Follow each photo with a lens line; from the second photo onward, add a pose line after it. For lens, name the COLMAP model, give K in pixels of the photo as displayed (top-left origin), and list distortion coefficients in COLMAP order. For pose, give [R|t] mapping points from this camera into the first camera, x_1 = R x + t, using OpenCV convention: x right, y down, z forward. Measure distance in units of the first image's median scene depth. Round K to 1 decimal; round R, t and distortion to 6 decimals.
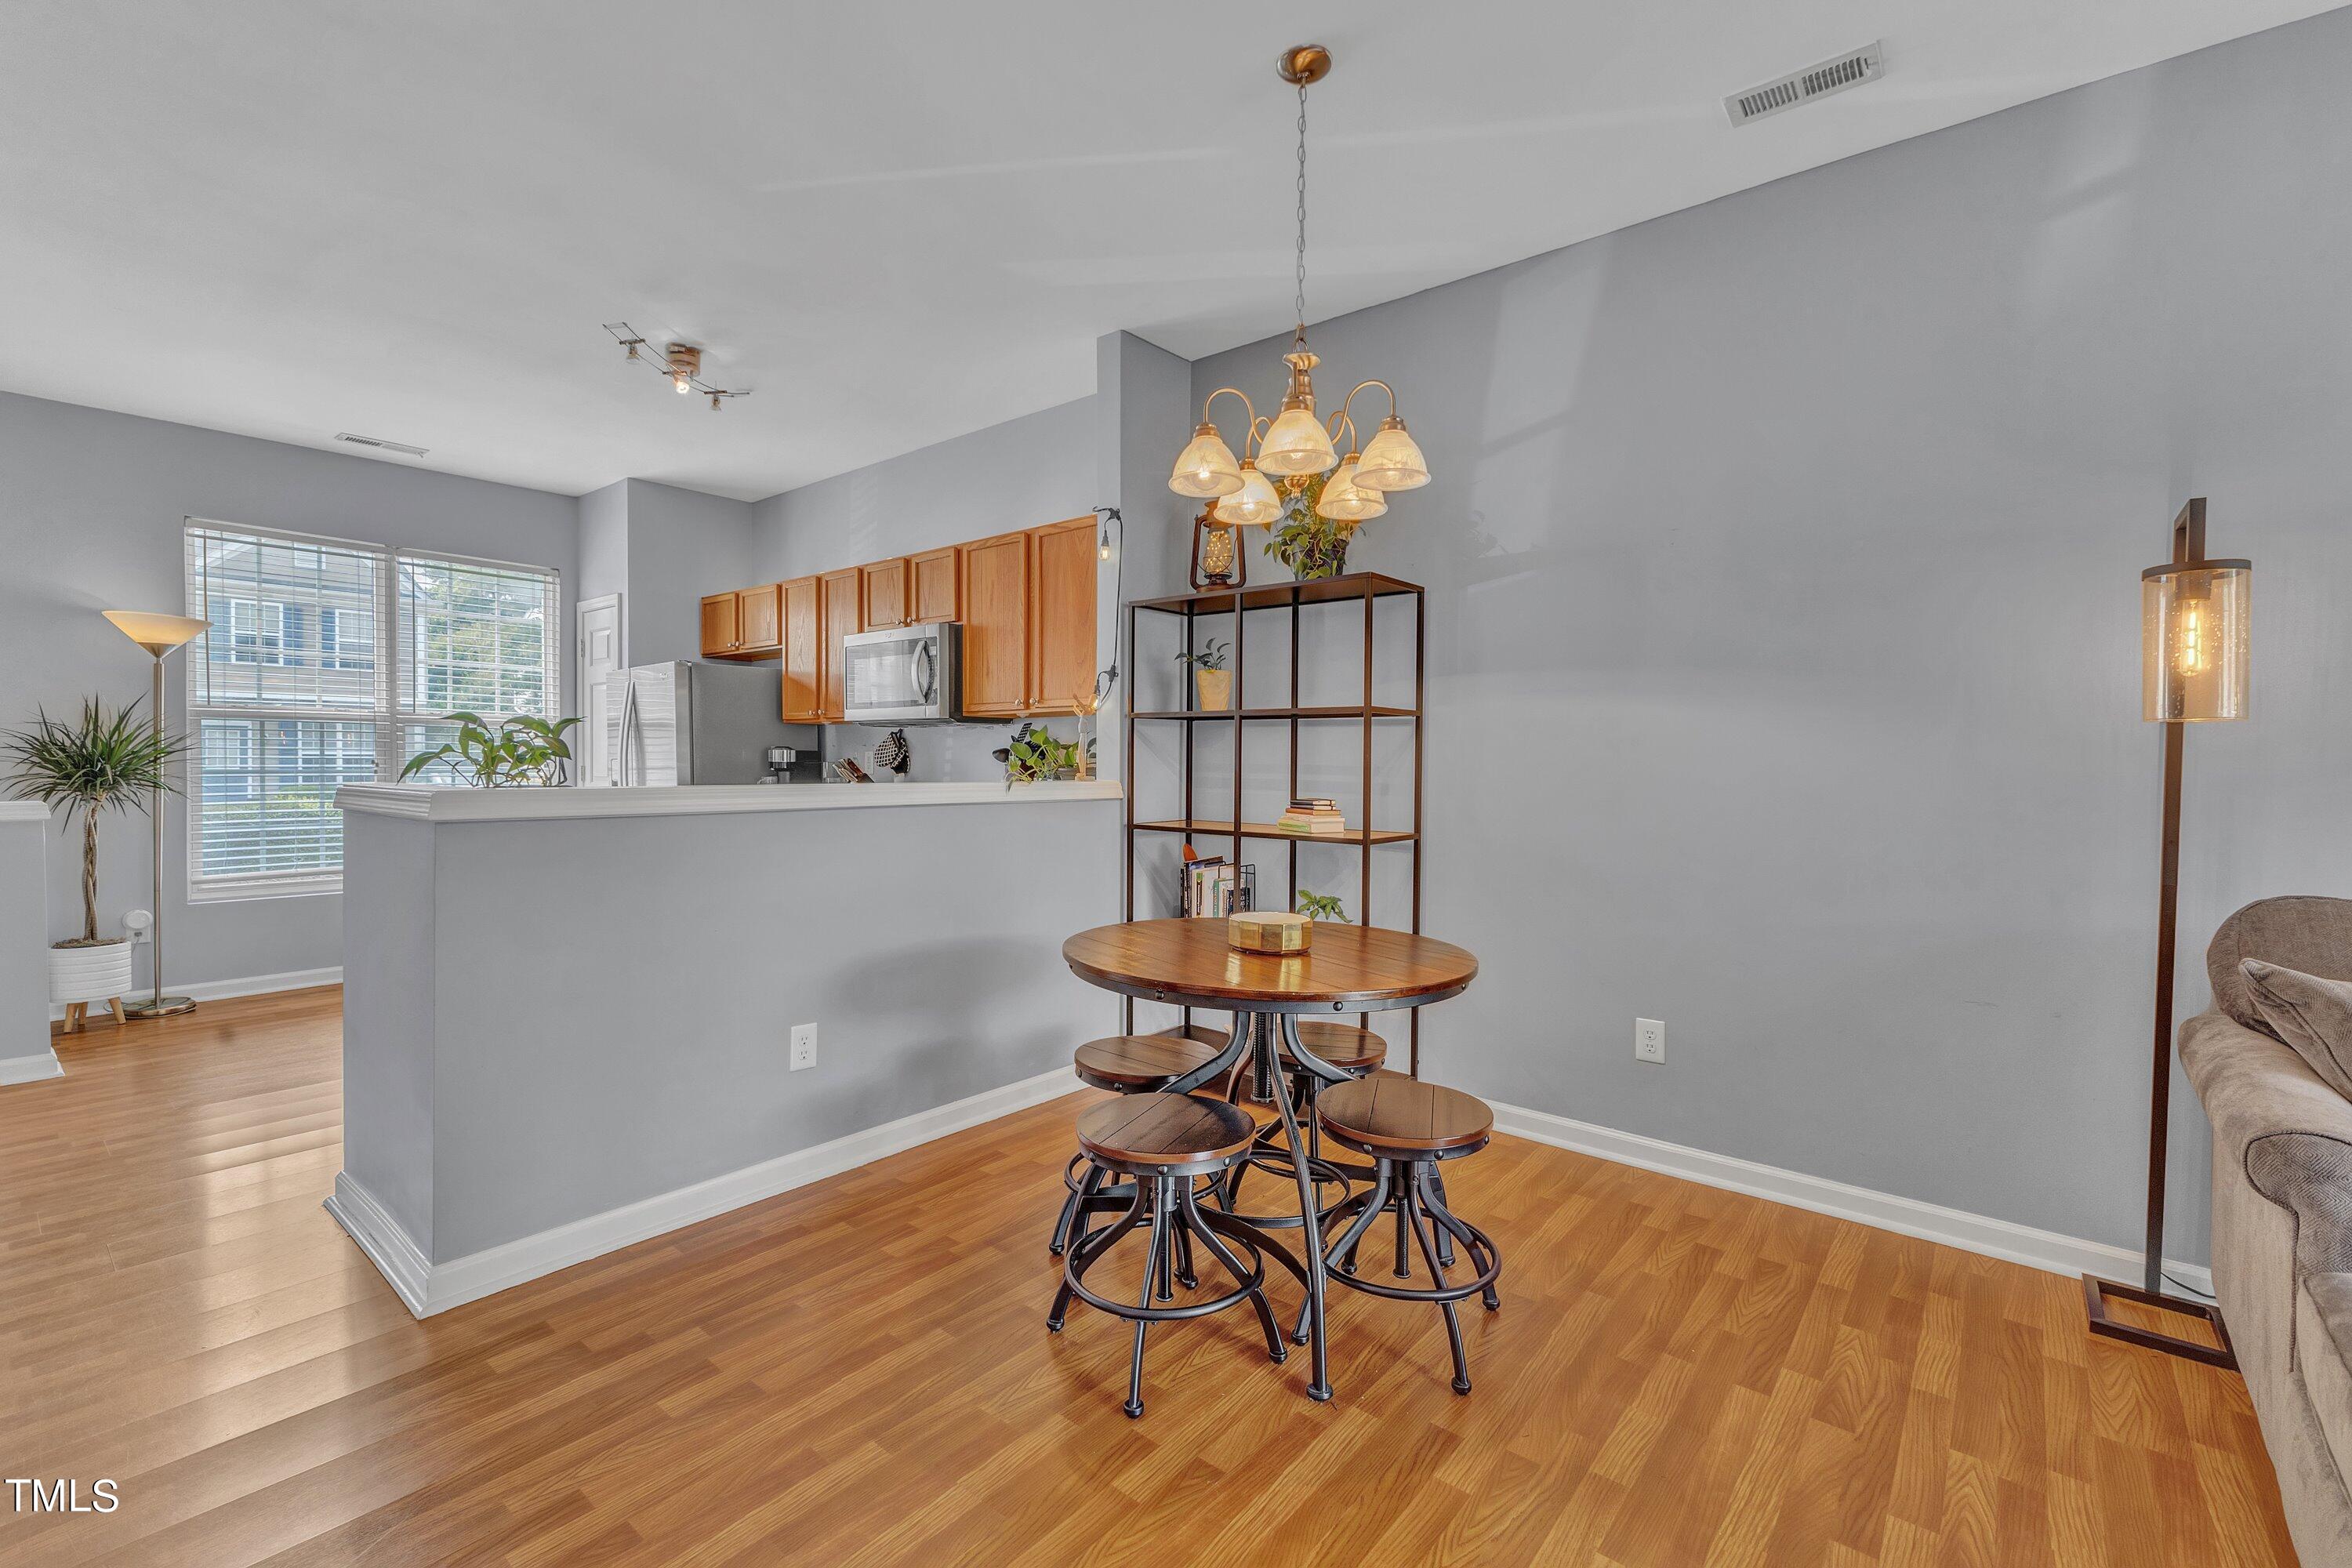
lens RADIAL K [[1002.7, 0, 1186.6], [0, 1002.7, 776.7], [0, 0, 1]] dist [0.003111, -0.001642]
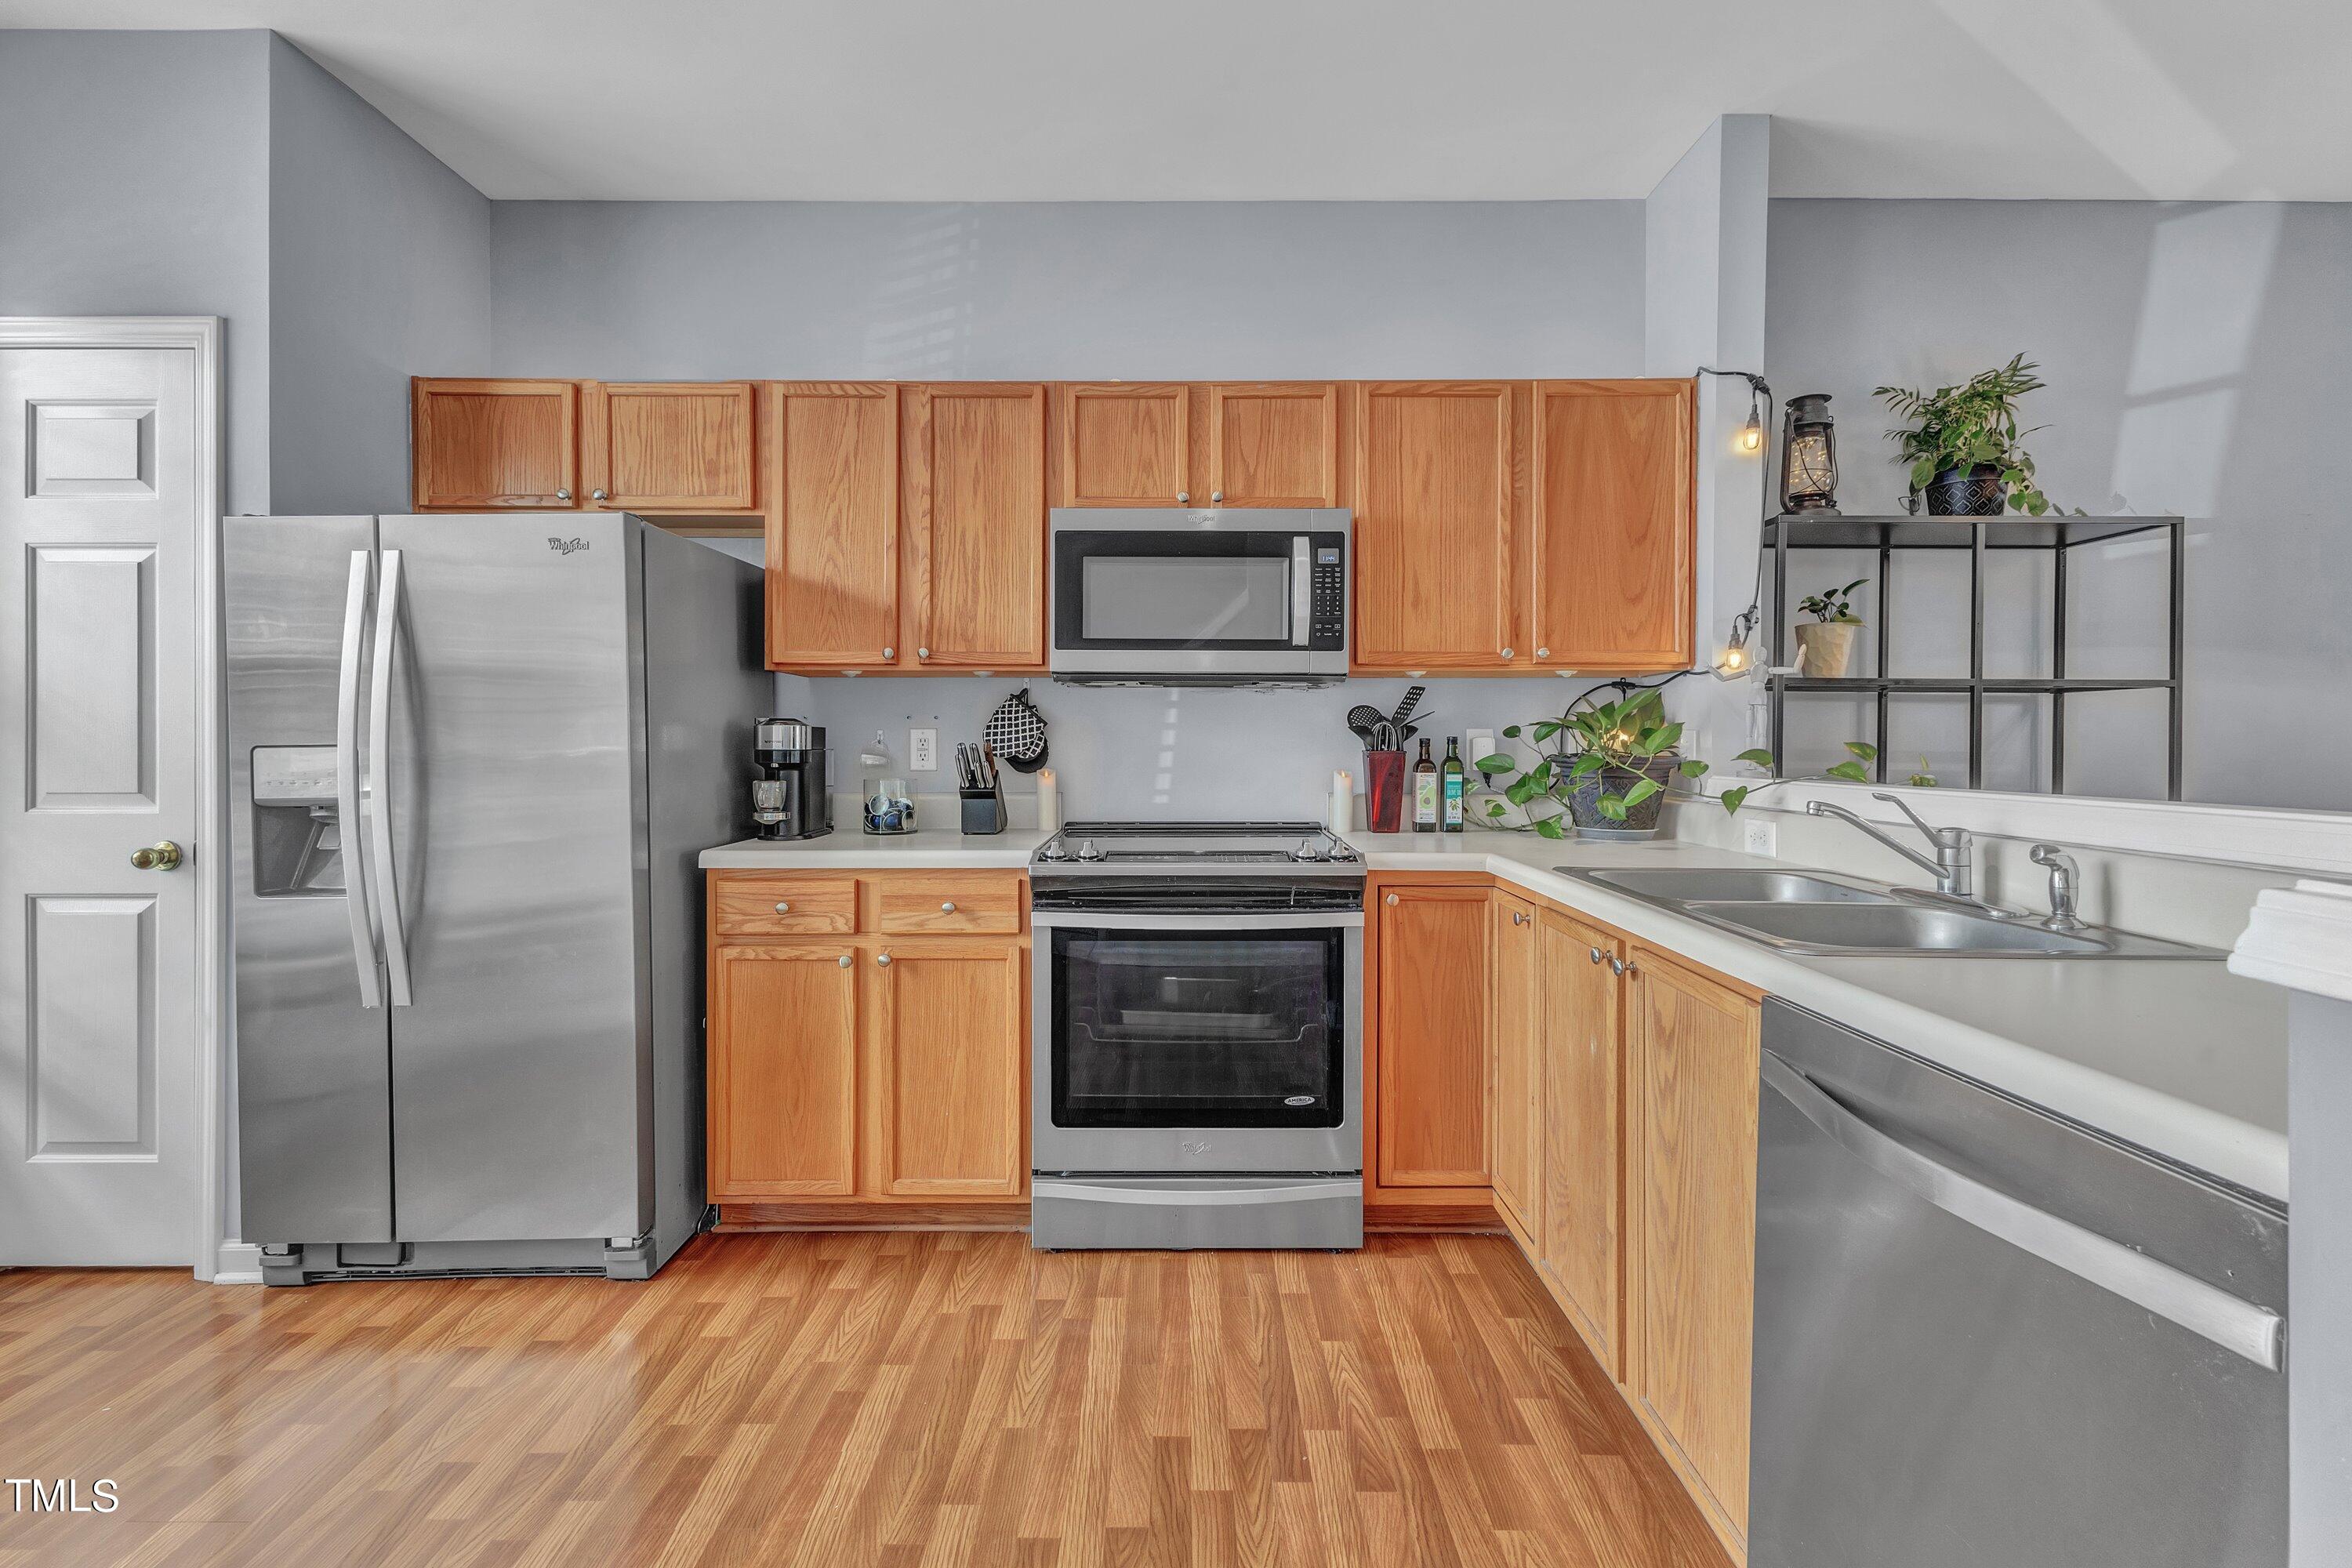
lens RADIAL K [[1061.5, 0, 1071.0], [0, 1061.5, 750.8], [0, 0, 1]] dist [0.010828, -0.000570]
pose [[0.774325, -0.001935, 0.632786, -0.728101], [0.012104, 0.999858, -0.011754, -0.008062], [-0.632673, 0.016761, 0.774238, 0.602030]]
